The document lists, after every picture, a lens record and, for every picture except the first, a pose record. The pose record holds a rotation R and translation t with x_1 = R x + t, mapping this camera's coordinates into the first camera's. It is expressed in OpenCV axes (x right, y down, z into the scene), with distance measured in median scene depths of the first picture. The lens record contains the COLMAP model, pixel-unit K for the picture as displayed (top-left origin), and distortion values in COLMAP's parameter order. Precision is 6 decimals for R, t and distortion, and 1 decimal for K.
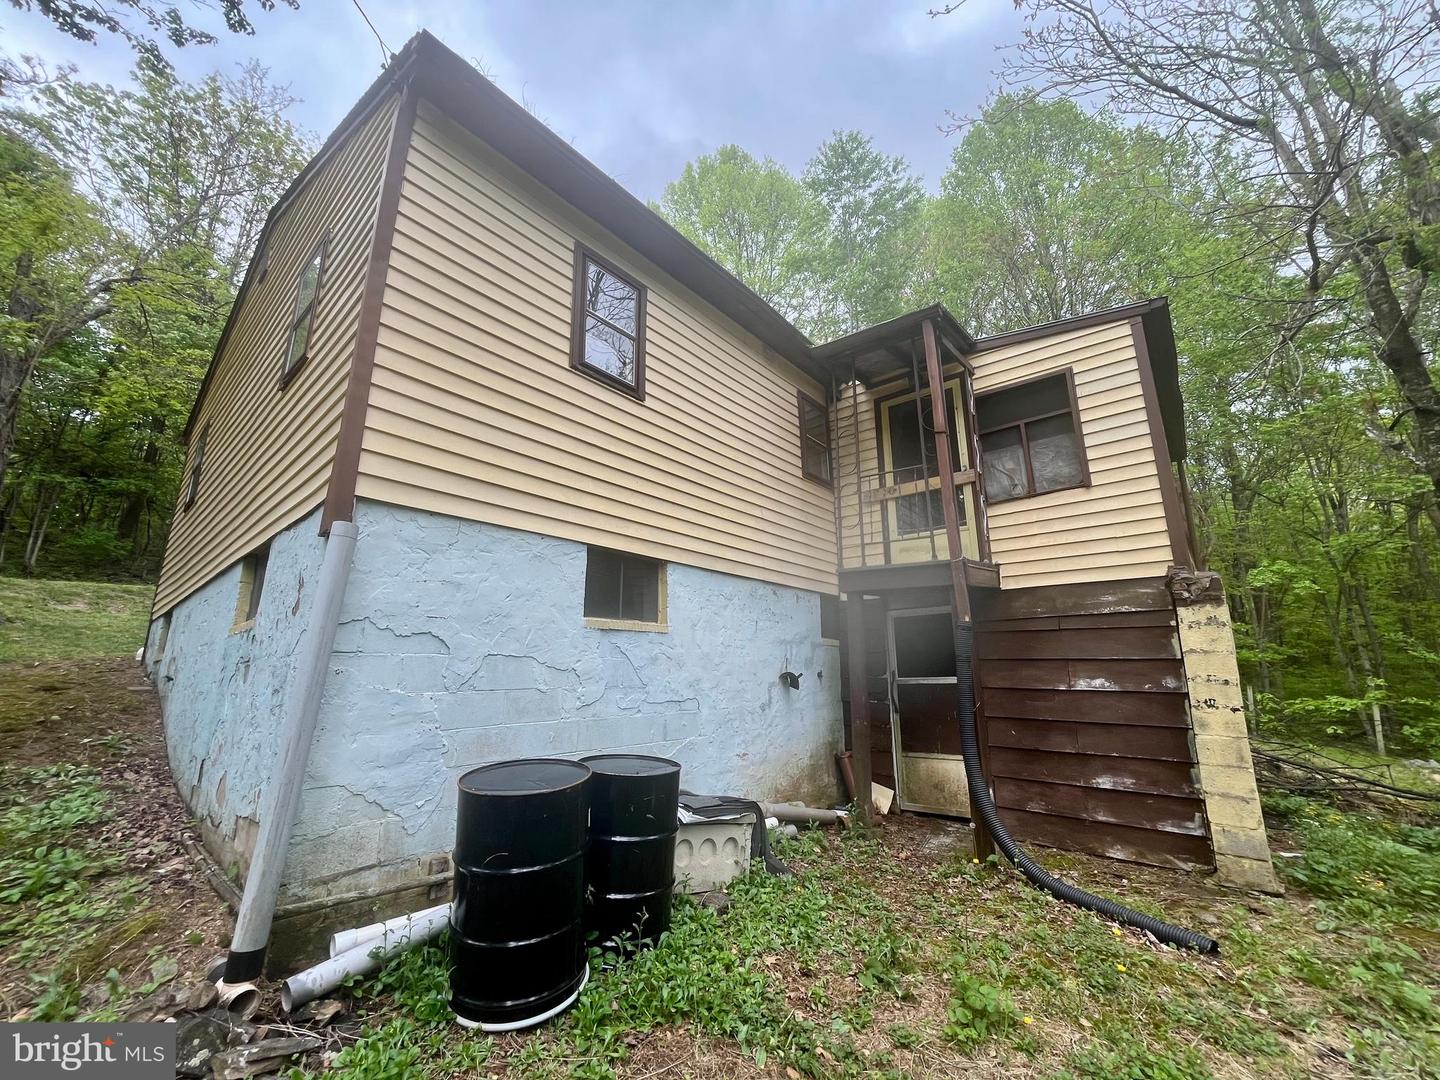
lens RADIAL K [[570.2, 0, 719.4], [0, 570.2, 540.5], [0, 0, 1]] dist [-0.004595, -0.000269]
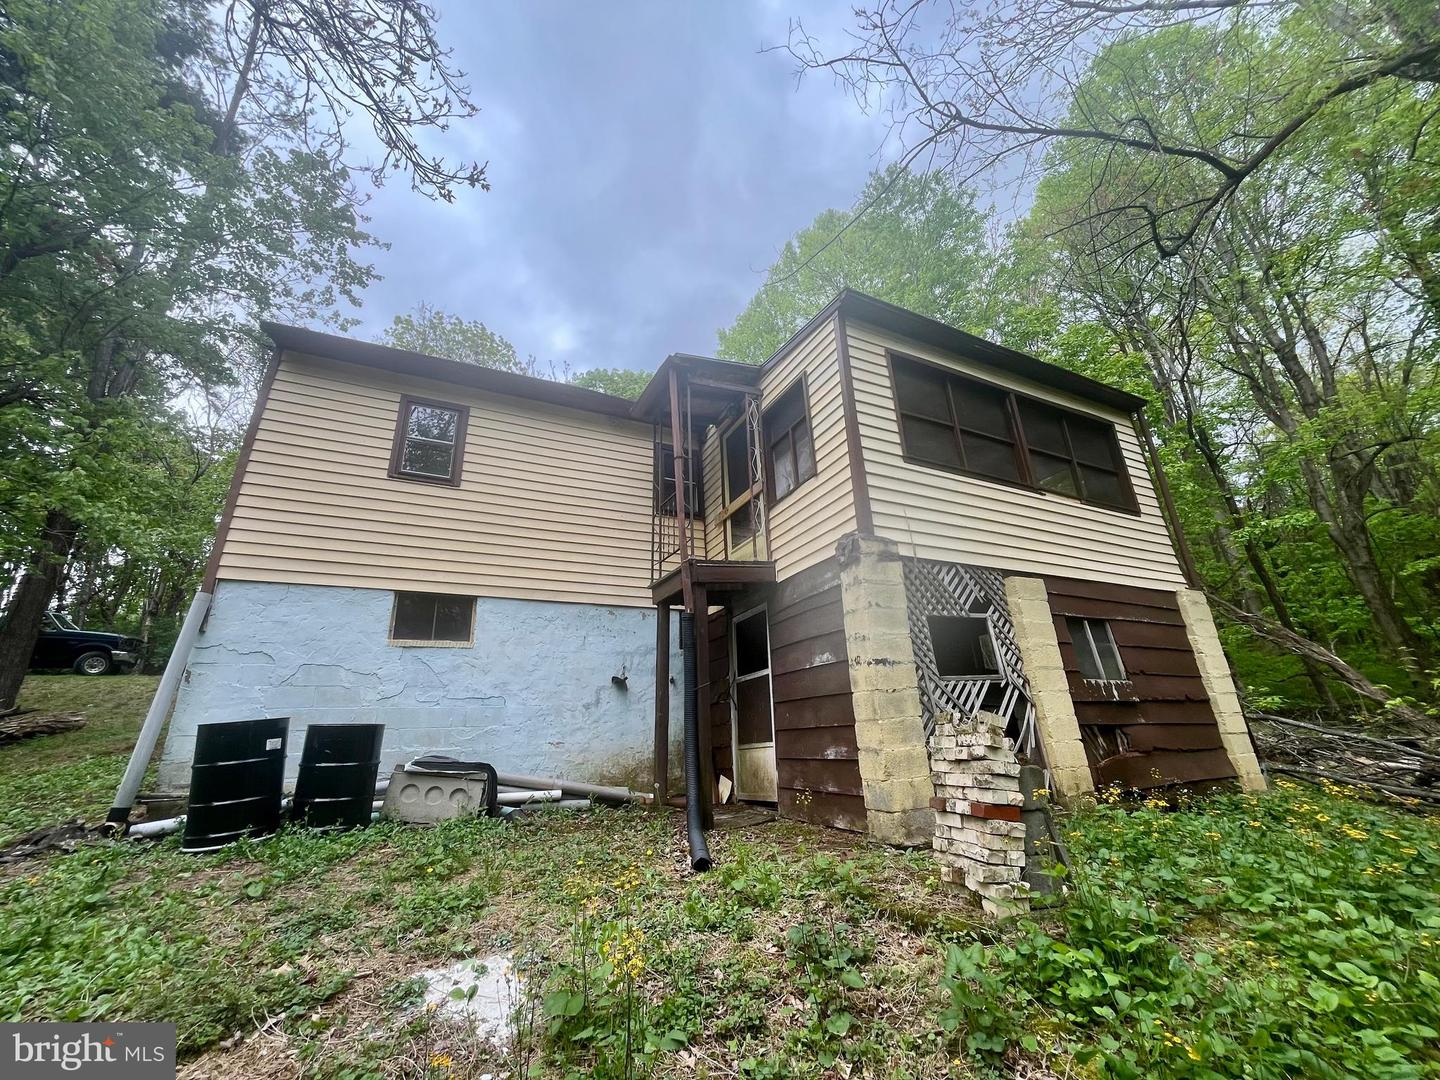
lens RADIAL K [[570.2, 0, 720.4], [0, 570.2, 538.4], [0, 0, 1]] dist [-0.004595, -0.000269]
pose [[0.916471, -0.173408, -0.360570, 0.957769], [0.132852, 0.981957, -0.134576, 0.160930], [0.377401, 0.075433, 0.922973, -0.054672]]
